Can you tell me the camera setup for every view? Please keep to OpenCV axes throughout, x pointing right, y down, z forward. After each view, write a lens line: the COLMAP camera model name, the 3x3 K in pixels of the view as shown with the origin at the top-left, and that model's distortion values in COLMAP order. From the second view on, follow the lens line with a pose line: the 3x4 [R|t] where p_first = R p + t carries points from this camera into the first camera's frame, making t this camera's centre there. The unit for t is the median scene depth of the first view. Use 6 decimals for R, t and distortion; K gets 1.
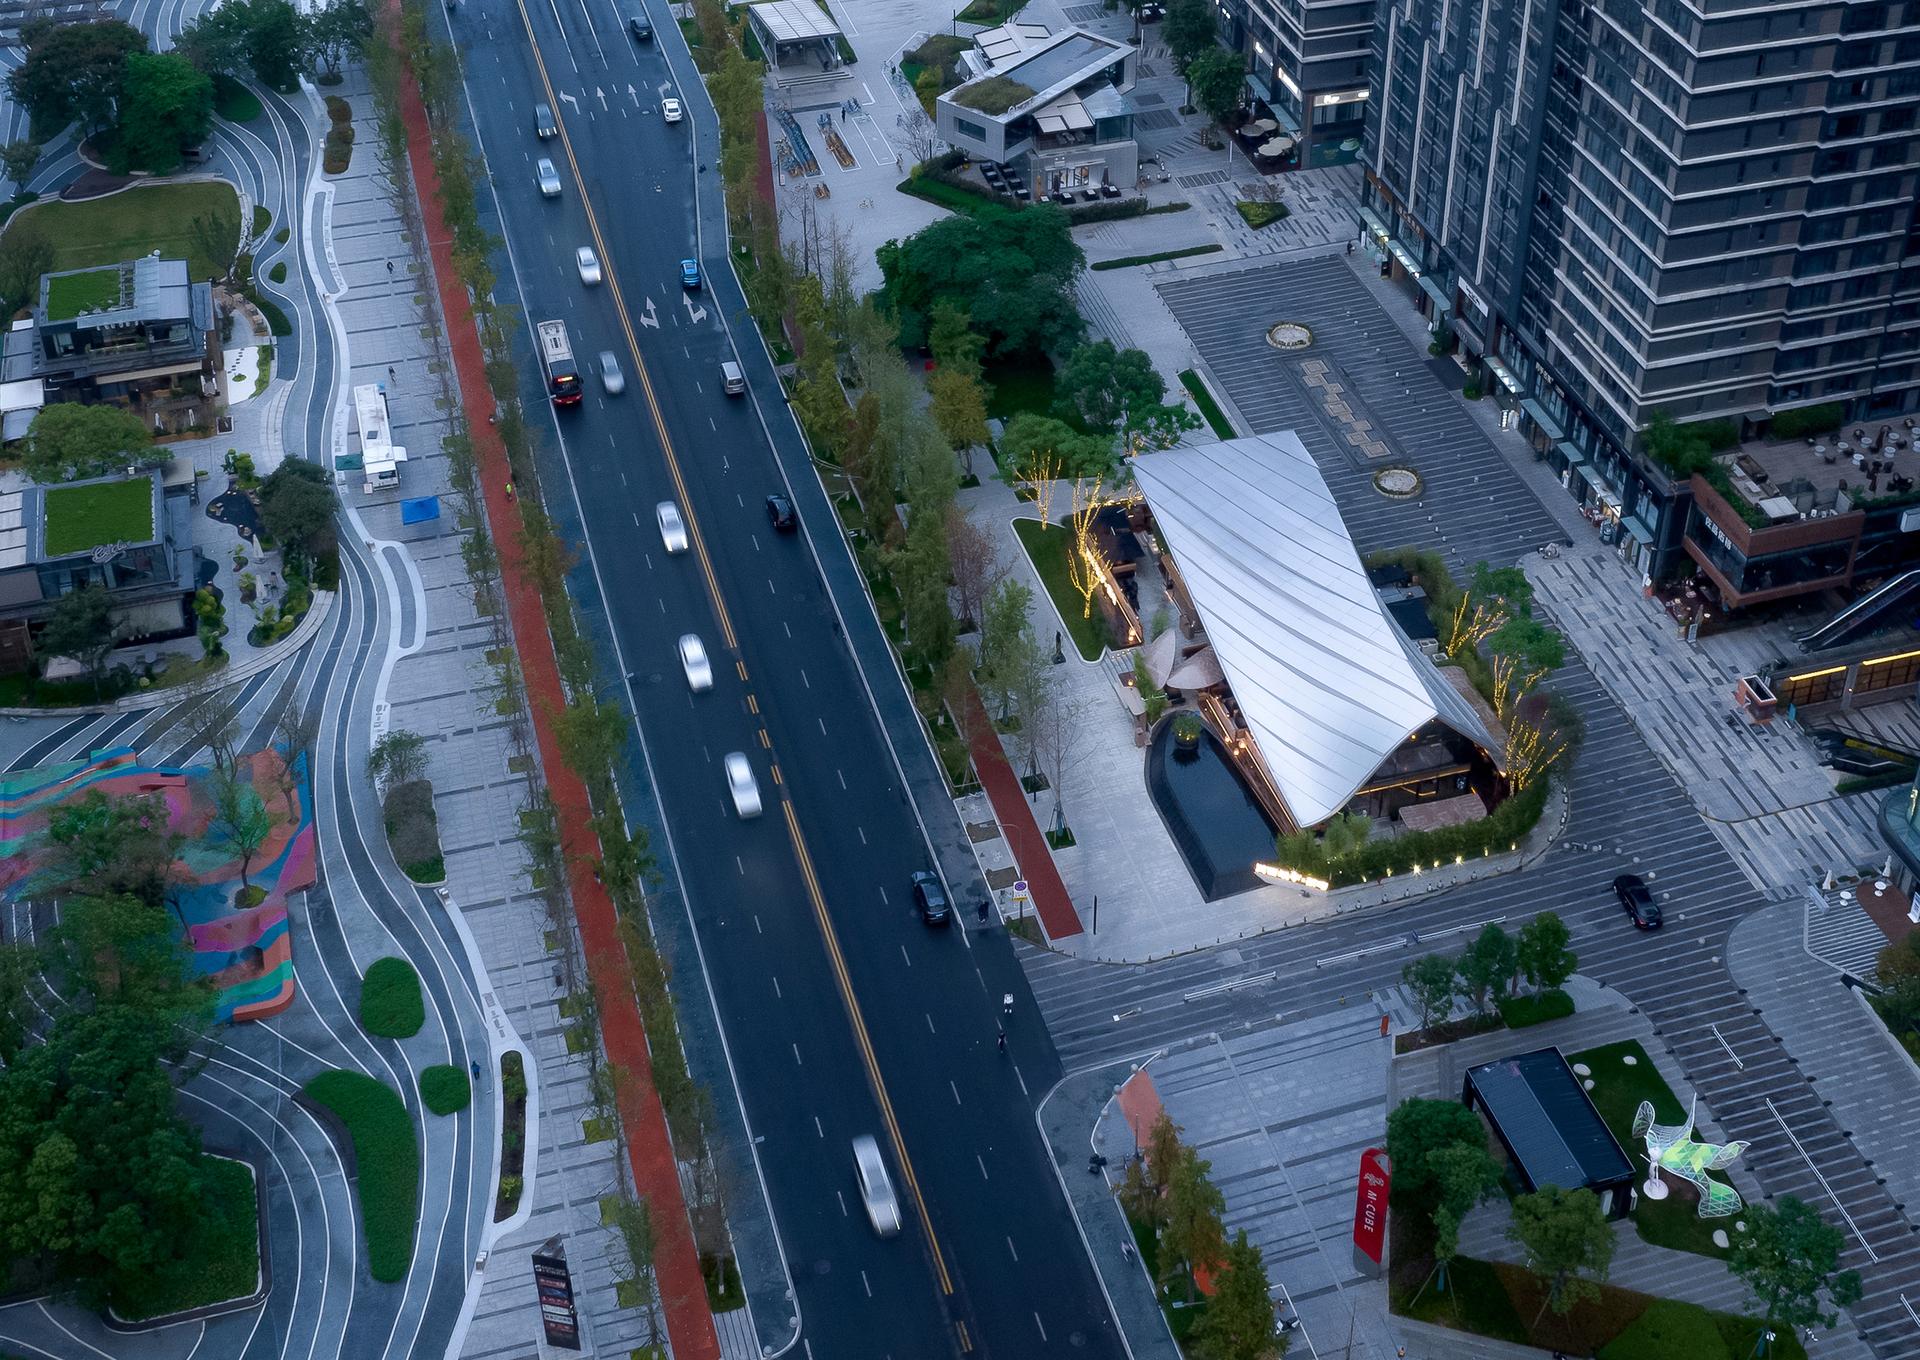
lens RADIAL K [[2554.0, 0, 1075.4], [0, 2554.0, 677.0], [0, 0, 1]] dist [-0.000755, 0.004982]
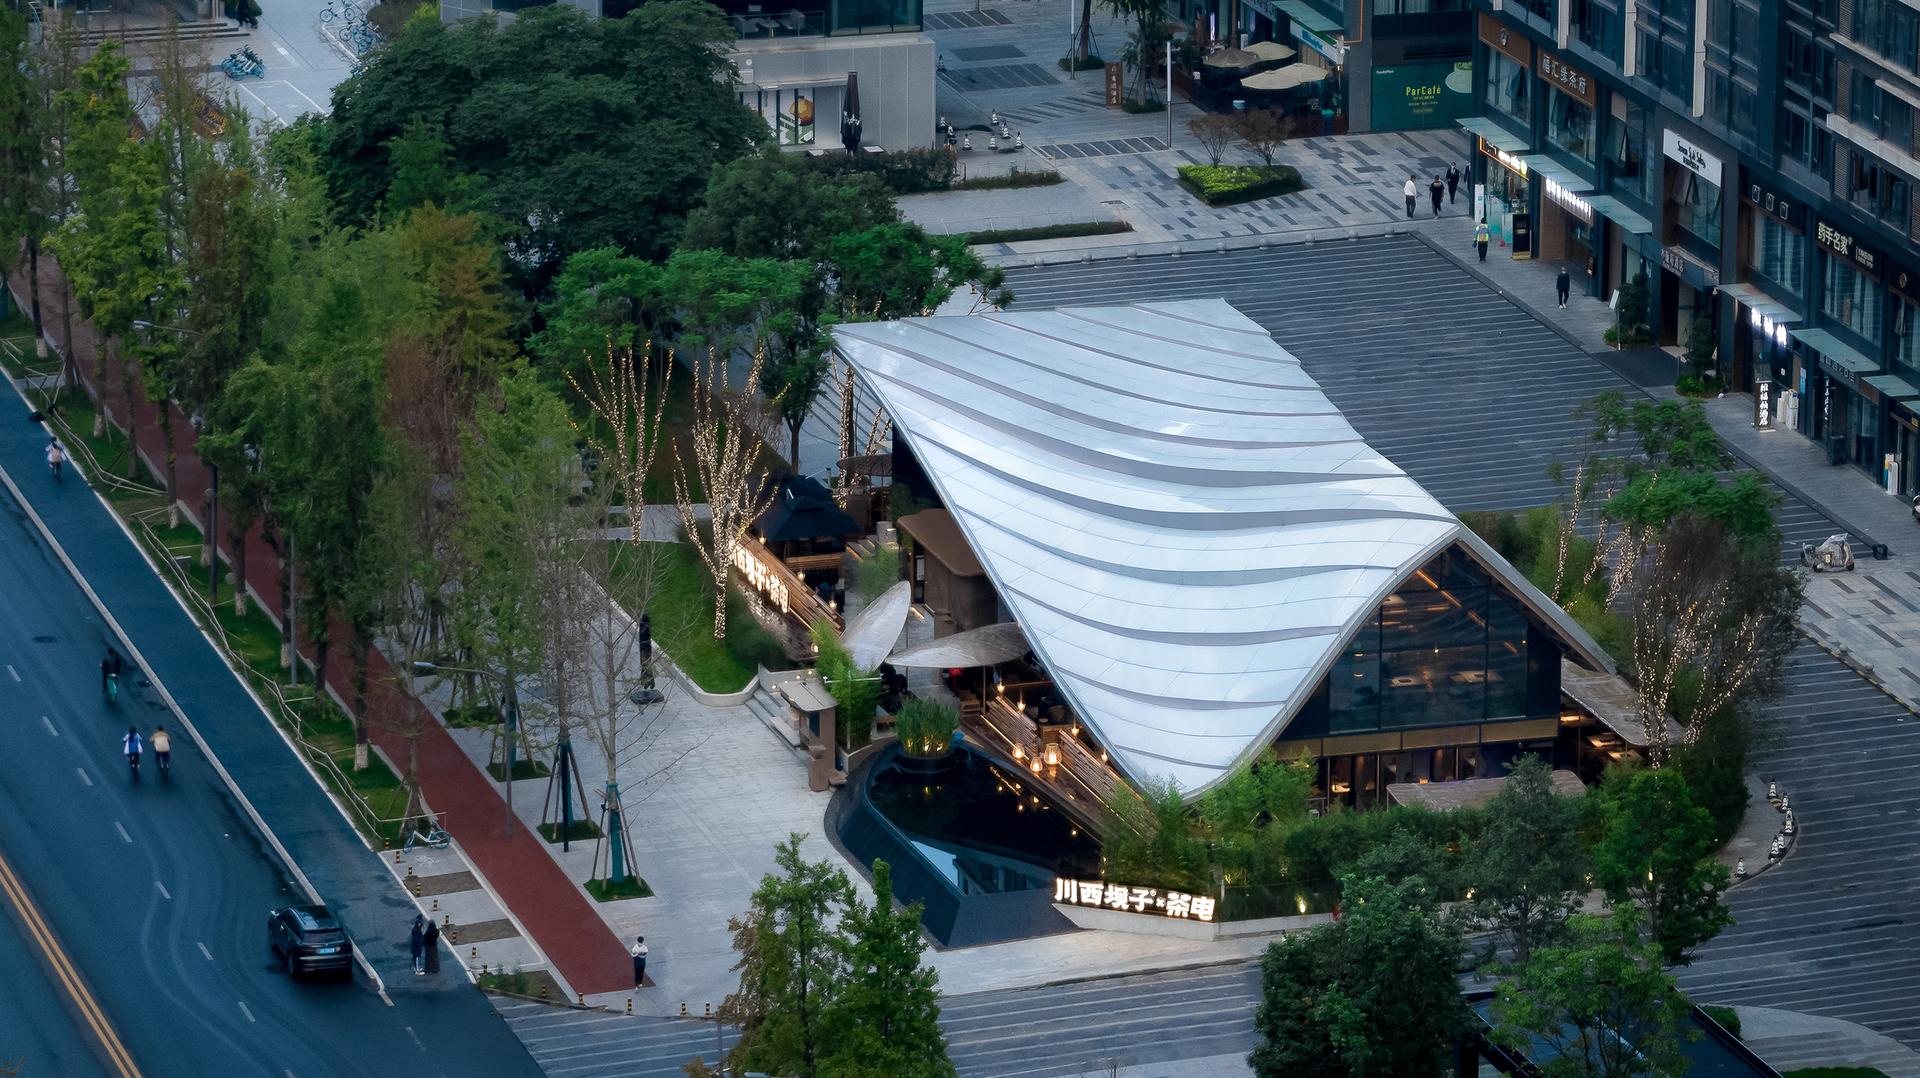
lens RADIAL K [[9302.4, 0, 960.0], [0, 9302.4, 539.0], [0, 0, 1]] dist [0.147252, -5.296510]
pose [[0.999785, 0.006411, -0.019733, 0.083913], [-0.013338, 0.927101, -0.374573, 0.605163], [0.015893, 0.374756, 0.926987, -0.490700]]
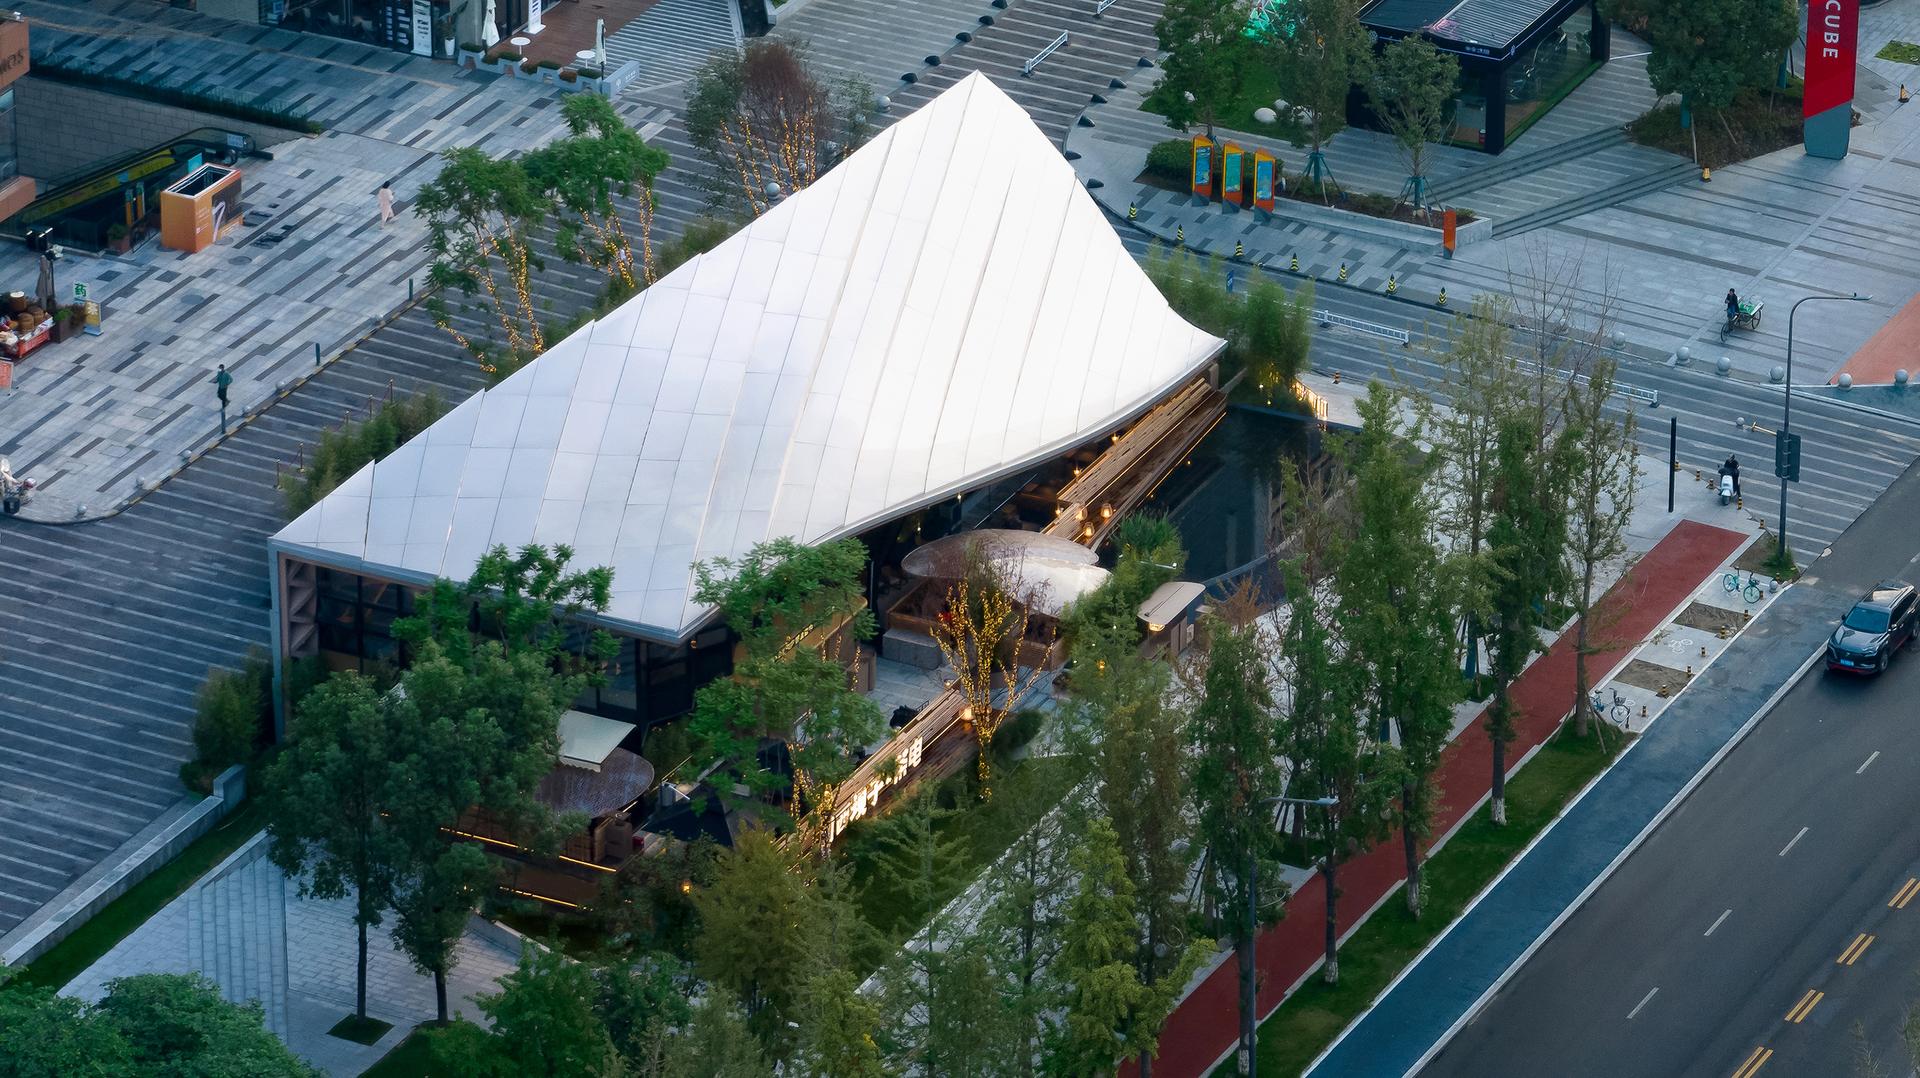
lens RADIAL K [[9302.4, 0, 960.0], [0, 9302.4, 539.0], [0, 0, 1]] dist [0.147252, -5.296510]
pose [[-0.734377, -0.280931, 0.617874, -0.973274], [0.402476, 0.552771, 0.729696, -1.225176], [-0.546537, 0.784552, -0.292874, 1.553515]]
